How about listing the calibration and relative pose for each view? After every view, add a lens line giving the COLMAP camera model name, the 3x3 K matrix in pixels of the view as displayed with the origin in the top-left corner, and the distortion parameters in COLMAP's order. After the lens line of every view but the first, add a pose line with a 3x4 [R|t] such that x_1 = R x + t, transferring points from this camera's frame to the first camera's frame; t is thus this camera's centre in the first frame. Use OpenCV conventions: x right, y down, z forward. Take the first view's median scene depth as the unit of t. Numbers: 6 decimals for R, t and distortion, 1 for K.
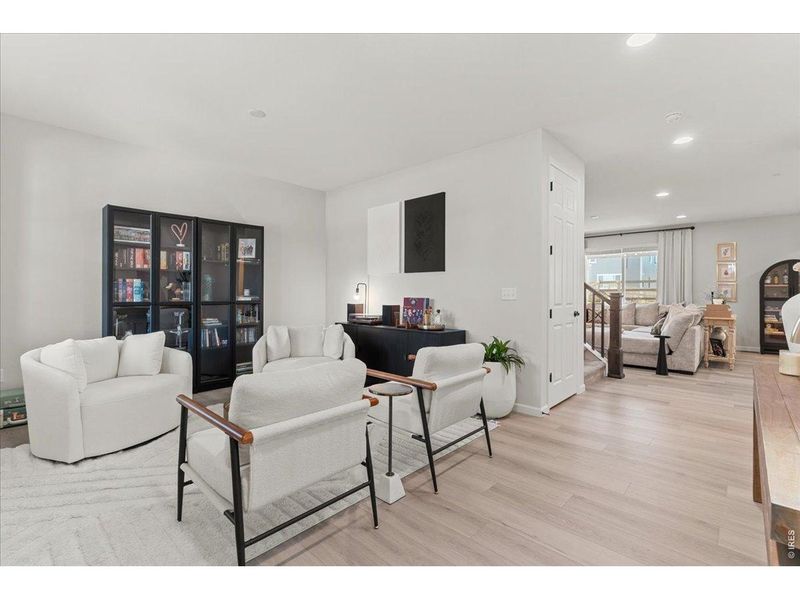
lens RADIAL K [[358.9, 0, 410.6], [0, 358.9, 298.0], [0, 0, 1]] dist [0.000712, 0.000170]
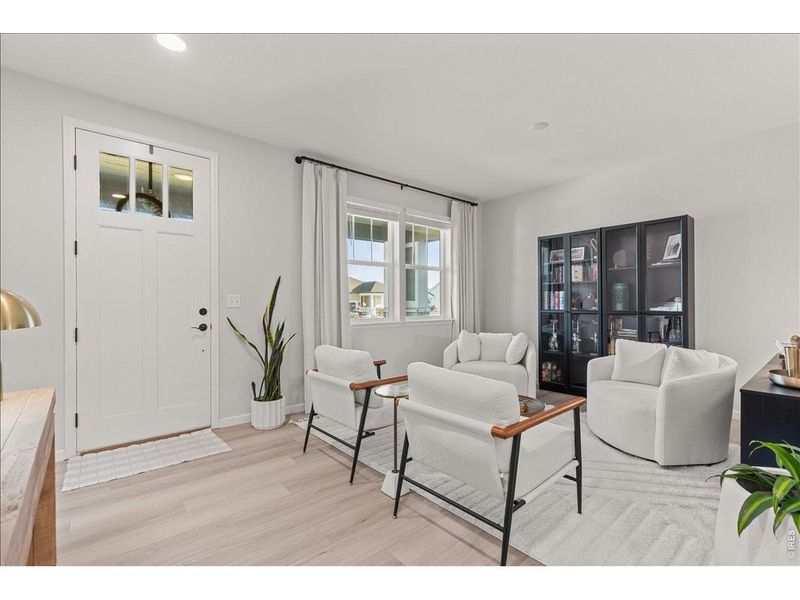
lens RADIAL K [[370.3, 0, 402.8], [0, 370.3, 301.5], [0, 0, 1]] dist [0.000698, 0.000568]
pose [[-0.107155, -0.008056, -0.994210, 0.501806], [-0.007738, 0.999944, -0.007268, -0.003806], [0.994212, 0.006915, -0.107211, 0.546600]]
